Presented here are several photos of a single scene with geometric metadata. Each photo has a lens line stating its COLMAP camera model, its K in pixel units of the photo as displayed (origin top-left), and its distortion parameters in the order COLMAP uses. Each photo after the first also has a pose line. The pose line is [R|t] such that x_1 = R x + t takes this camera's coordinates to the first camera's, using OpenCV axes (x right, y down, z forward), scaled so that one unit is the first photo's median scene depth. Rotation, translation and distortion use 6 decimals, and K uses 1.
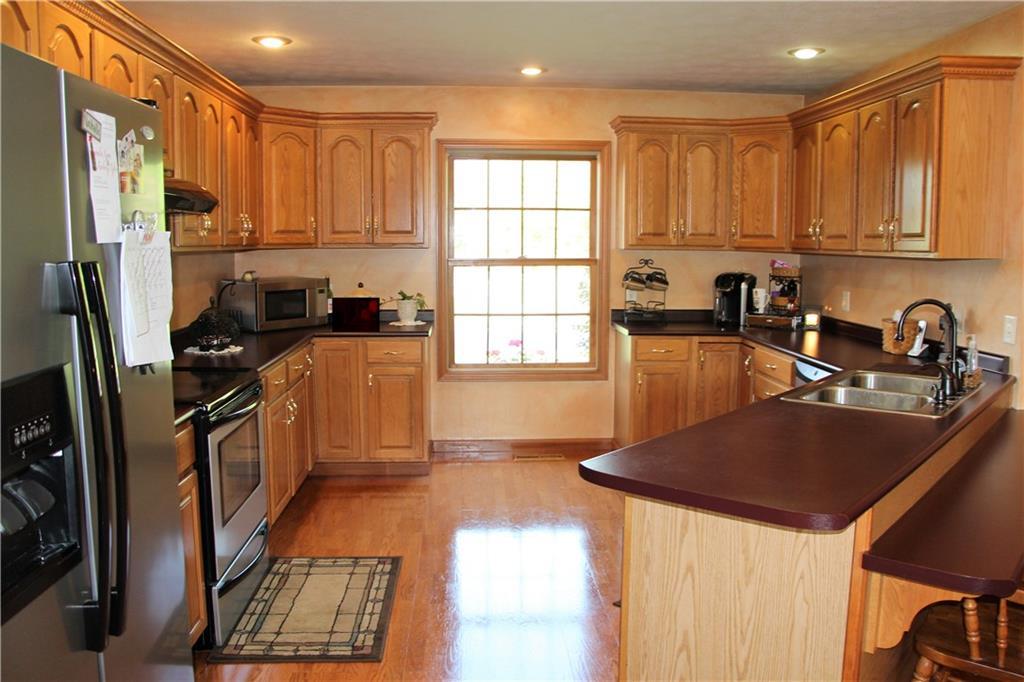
lens RADIAL K [[837.6, 0, 520.3], [0, 837.6, 346.7], [0, 0, 1]] dist [-0.176790, 0.134016]
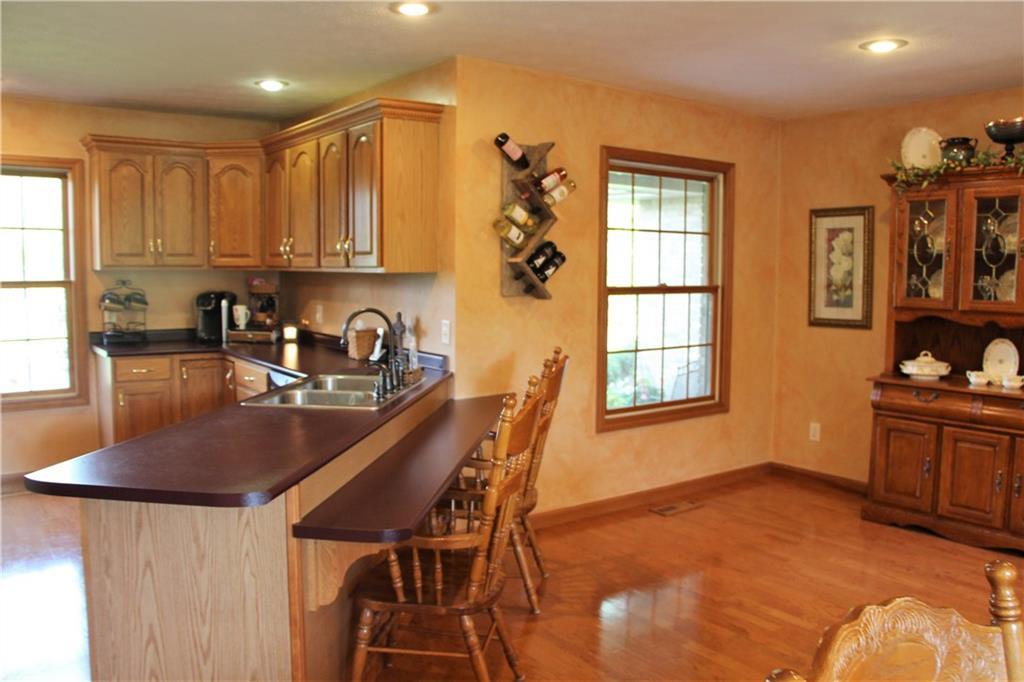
lens RADIAL K [[837.6, 0, 520.3], [0, 837.6, 346.7], [0, 0, 1]] dist [-0.176790, 0.134016]
pose [[0.839938, -0.048202, 0.540537, 0.031346], [0.060994, 0.998121, -0.005772, 0.011575], [-0.539243, 0.037818, 0.841301, -0.080856]]
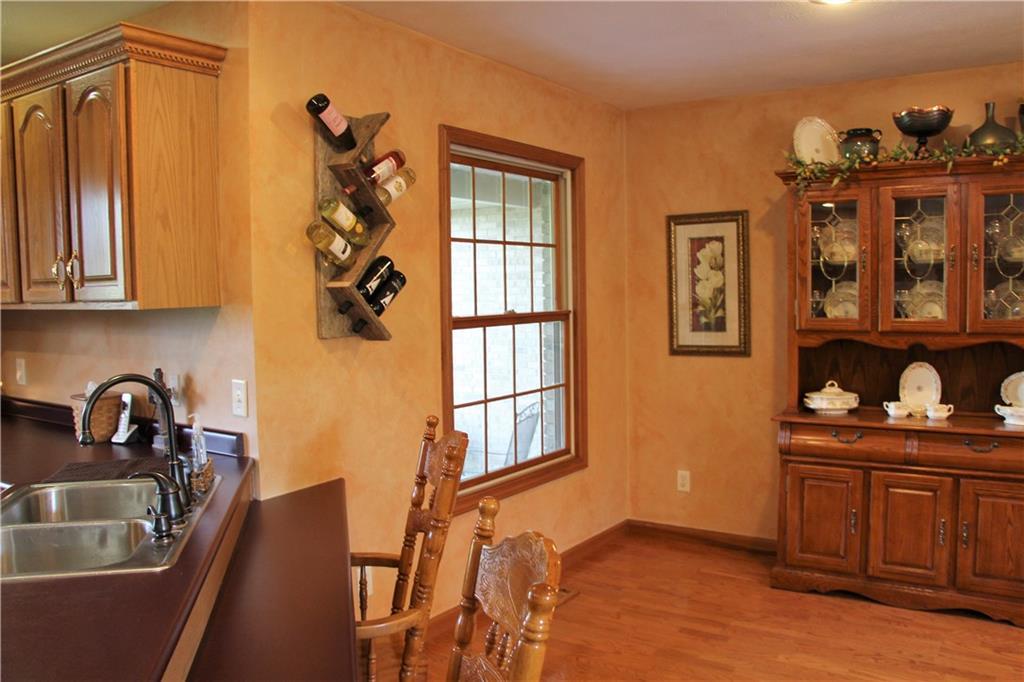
lens RADIAL K [[837.6, 0, 520.3], [0, 837.6, 346.7], [0, 0, 1]] dist [-0.176790, 0.134016]
pose [[0.613032, -0.065814, 0.787312, 0.135822], [0.111493, 0.993758, -0.003741, -0.031005], [-0.782151, 0.090073, 0.616544, 0.251334]]
